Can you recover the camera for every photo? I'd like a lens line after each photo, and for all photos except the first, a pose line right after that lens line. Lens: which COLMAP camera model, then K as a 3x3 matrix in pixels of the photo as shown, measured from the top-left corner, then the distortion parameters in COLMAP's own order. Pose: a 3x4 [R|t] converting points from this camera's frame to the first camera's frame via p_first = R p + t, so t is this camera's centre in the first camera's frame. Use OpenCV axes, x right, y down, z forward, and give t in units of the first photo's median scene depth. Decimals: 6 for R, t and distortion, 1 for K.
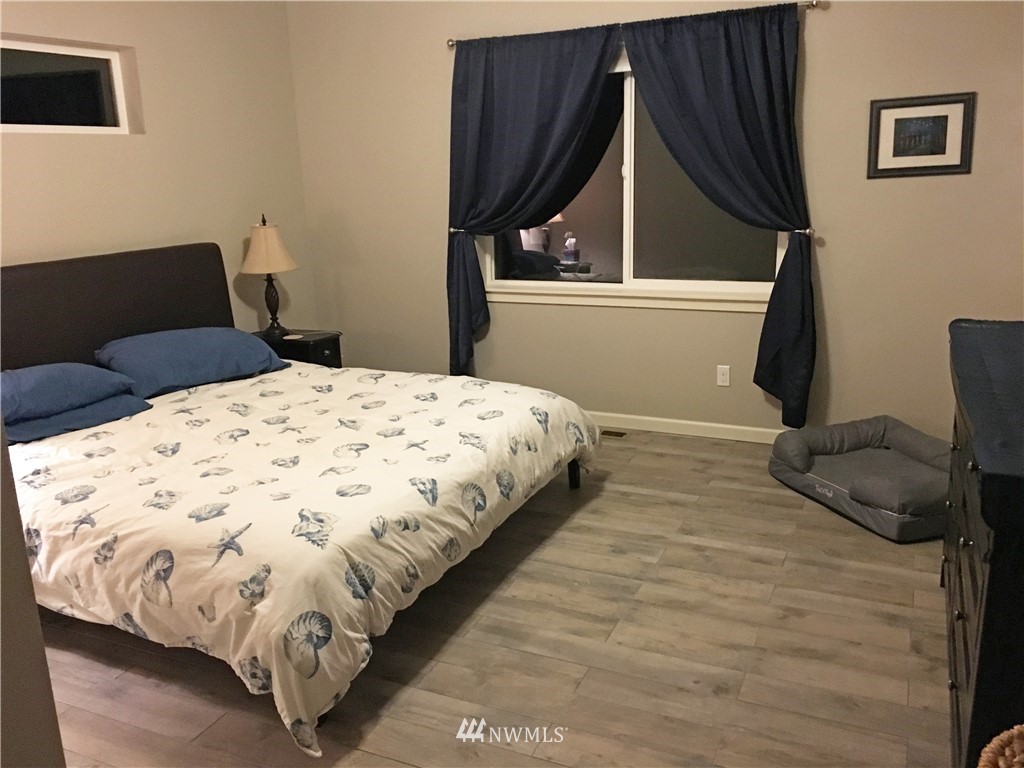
lens RADIAL K [[866.6, 0, 511.2], [0, 866.6, 383.0], [0, 0, 1]] dist [0.013563, -0.025333]
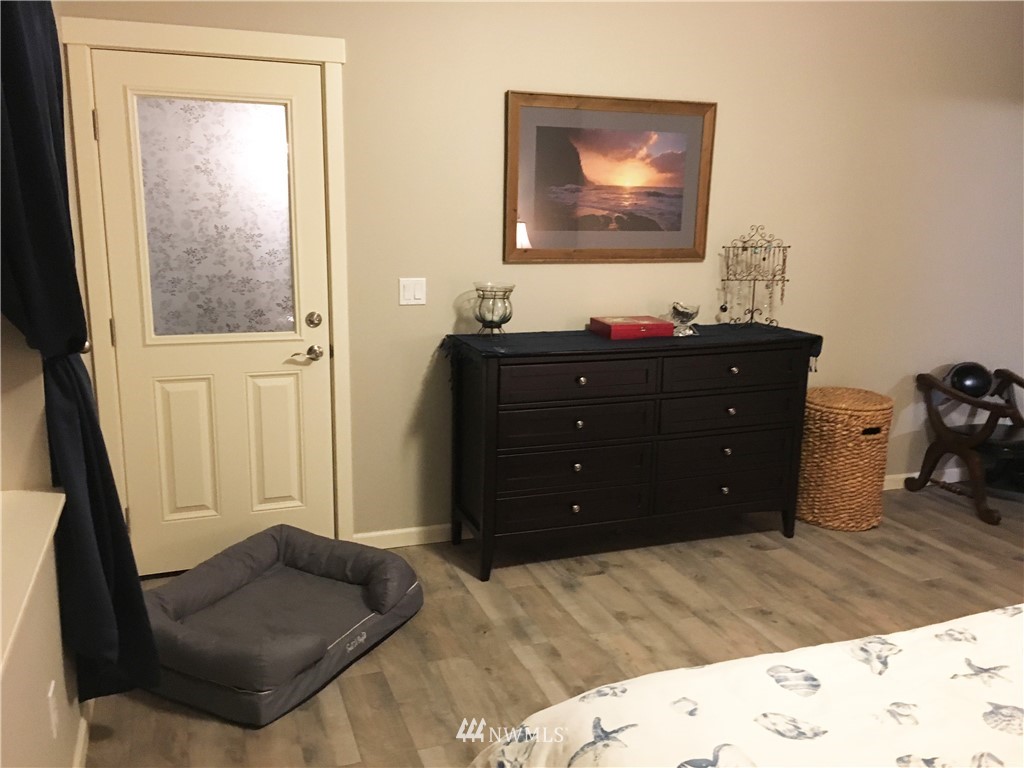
lens RADIAL K [[866.6, 0, 511.3], [0, 866.6, 384.4], [0, 0, 1]] dist [0.013563, -0.025333]
pose [[-0.708827, -0.123552, 0.694478, -0.281985], [0.183846, 0.918154, 0.350991, -0.391346], [-0.681003, 0.376469, -0.628098, 1.579561]]
